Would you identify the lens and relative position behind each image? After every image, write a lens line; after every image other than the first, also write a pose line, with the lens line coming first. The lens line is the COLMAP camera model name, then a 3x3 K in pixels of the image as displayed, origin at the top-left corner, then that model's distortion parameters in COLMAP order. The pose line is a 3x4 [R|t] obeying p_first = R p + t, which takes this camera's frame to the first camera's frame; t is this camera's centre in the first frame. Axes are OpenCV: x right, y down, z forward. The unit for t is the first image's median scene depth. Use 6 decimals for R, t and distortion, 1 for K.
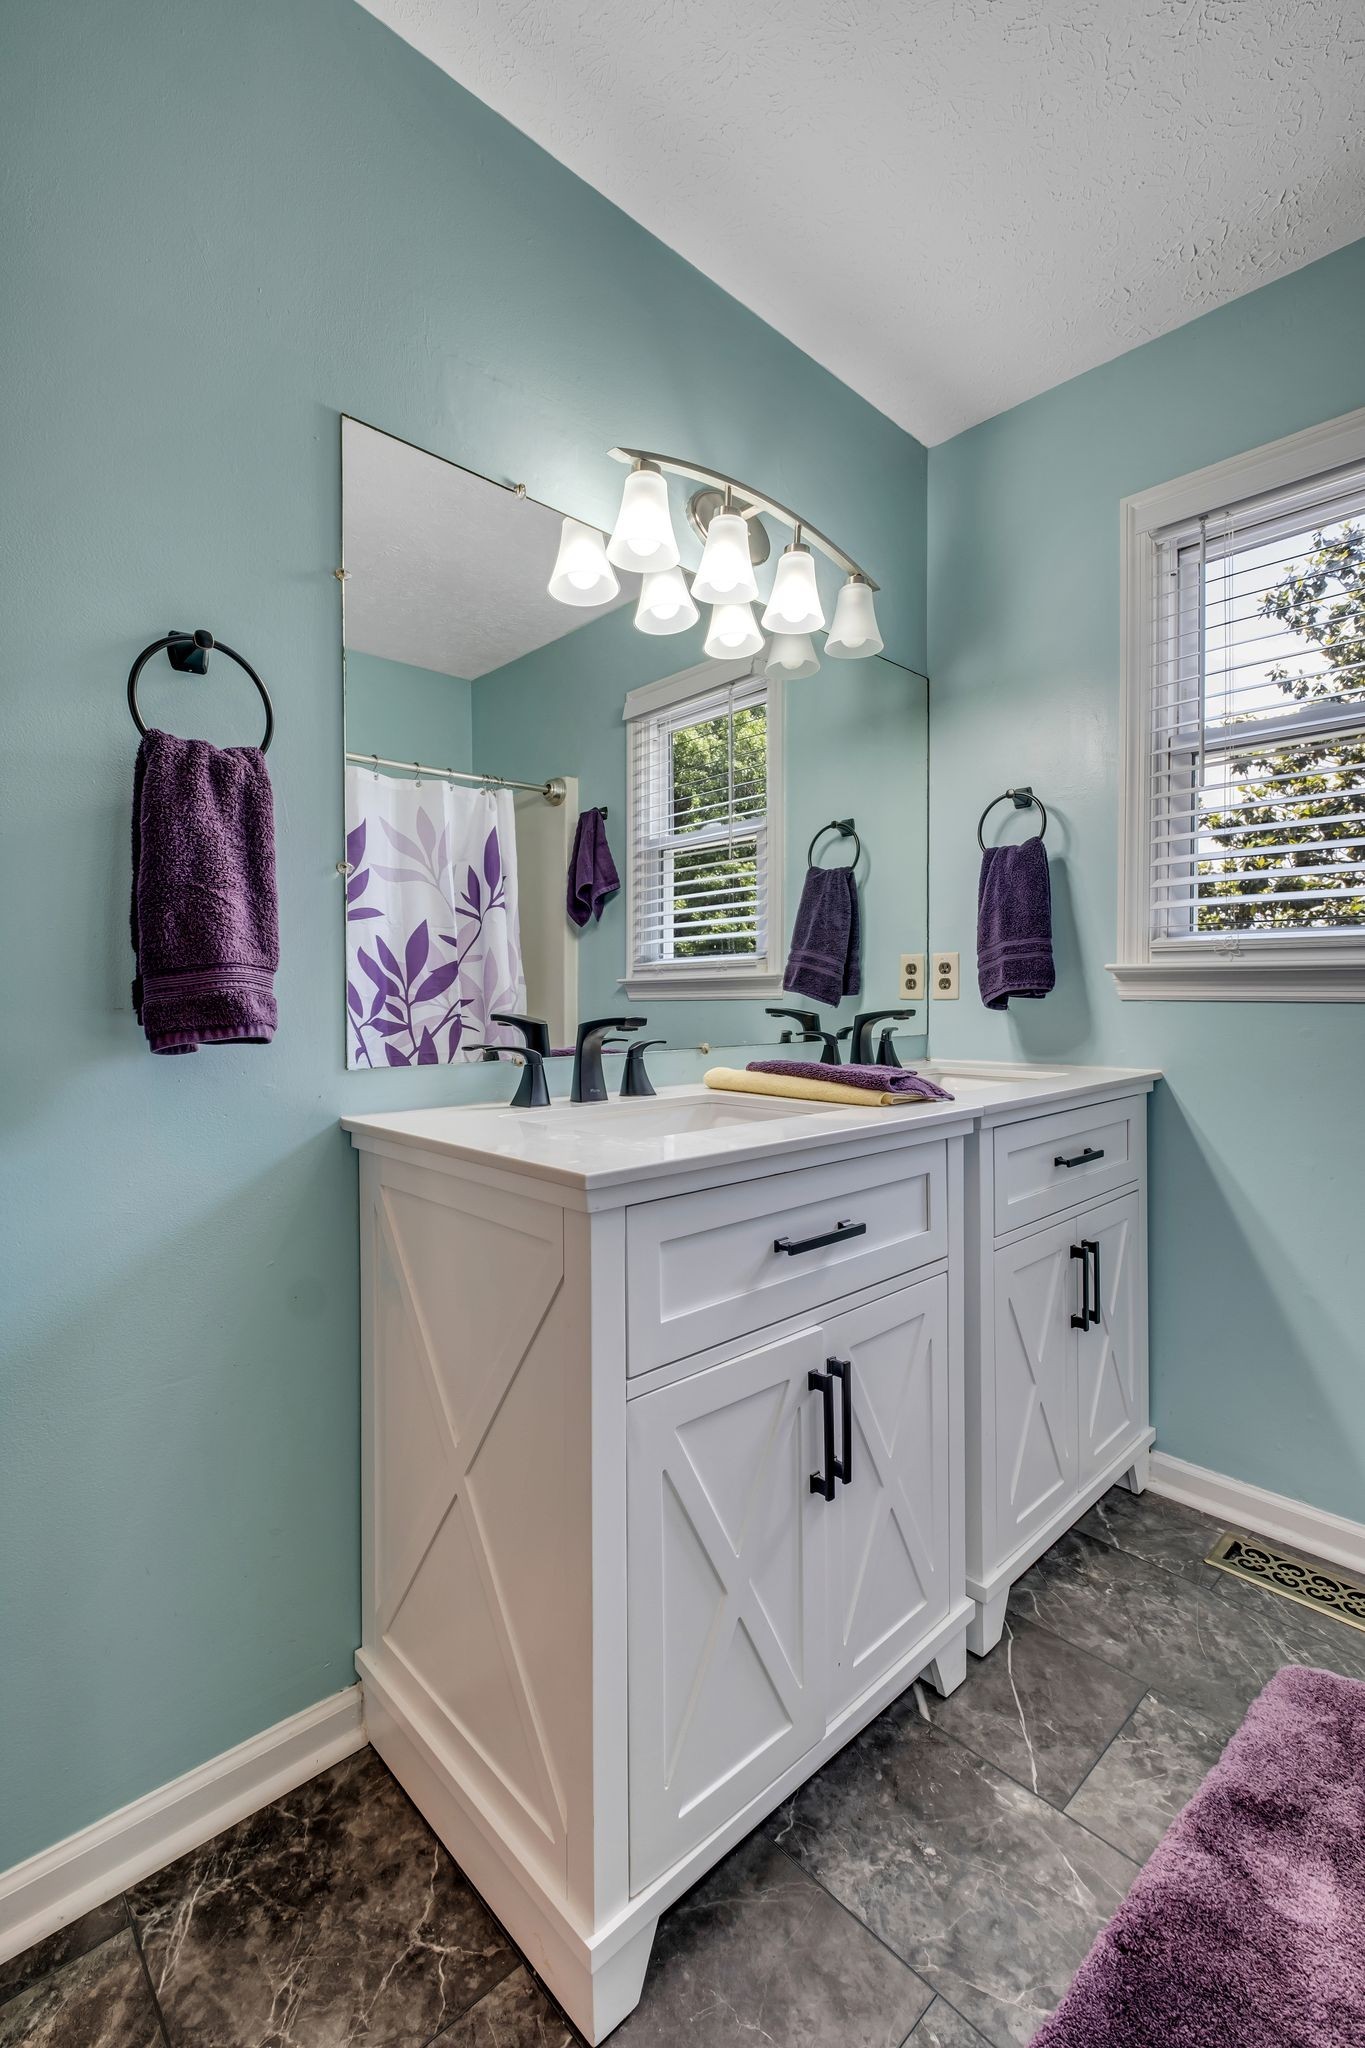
lens RADIAL K [[905.1, 0, 682.5], [0, 905.1, 1024.0], [0, 0, 1]] dist [0.000936, -0.004798]
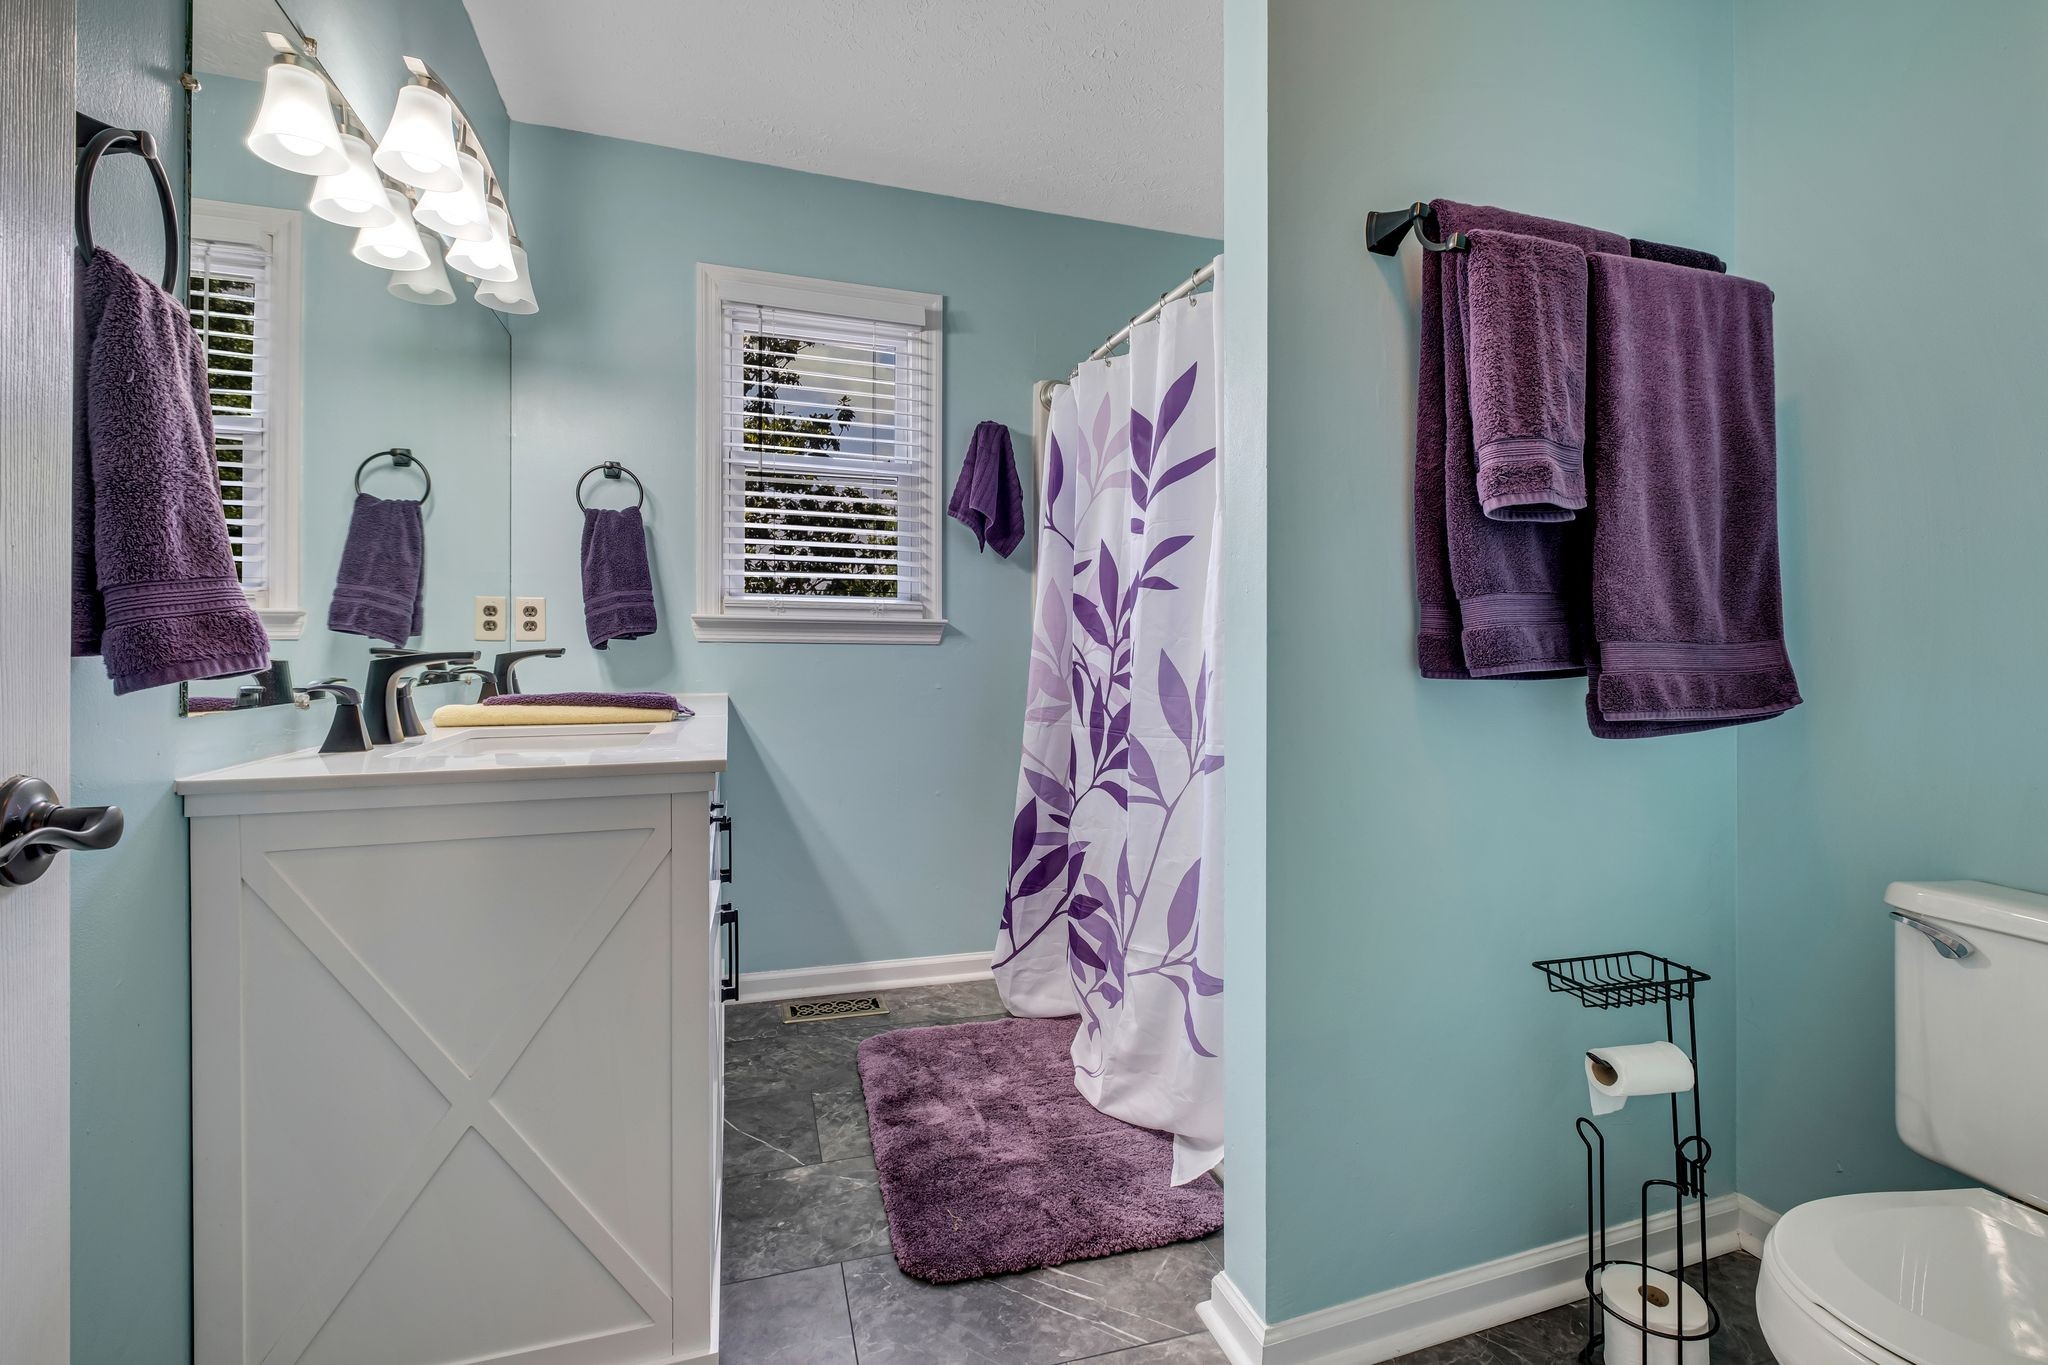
lens RADIAL K [[1050.6, 0, 1014.7], [0, 1050.6, 678.0], [0, 0, 1]] dist [-0.000415, 0.000064]
pose [[0.378276, -0.024410, 0.925371, -0.822142], [0.025946, 0.999539, 0.015760, 0.016021], [-0.925329, 0.018048, 0.378735, -0.003302]]
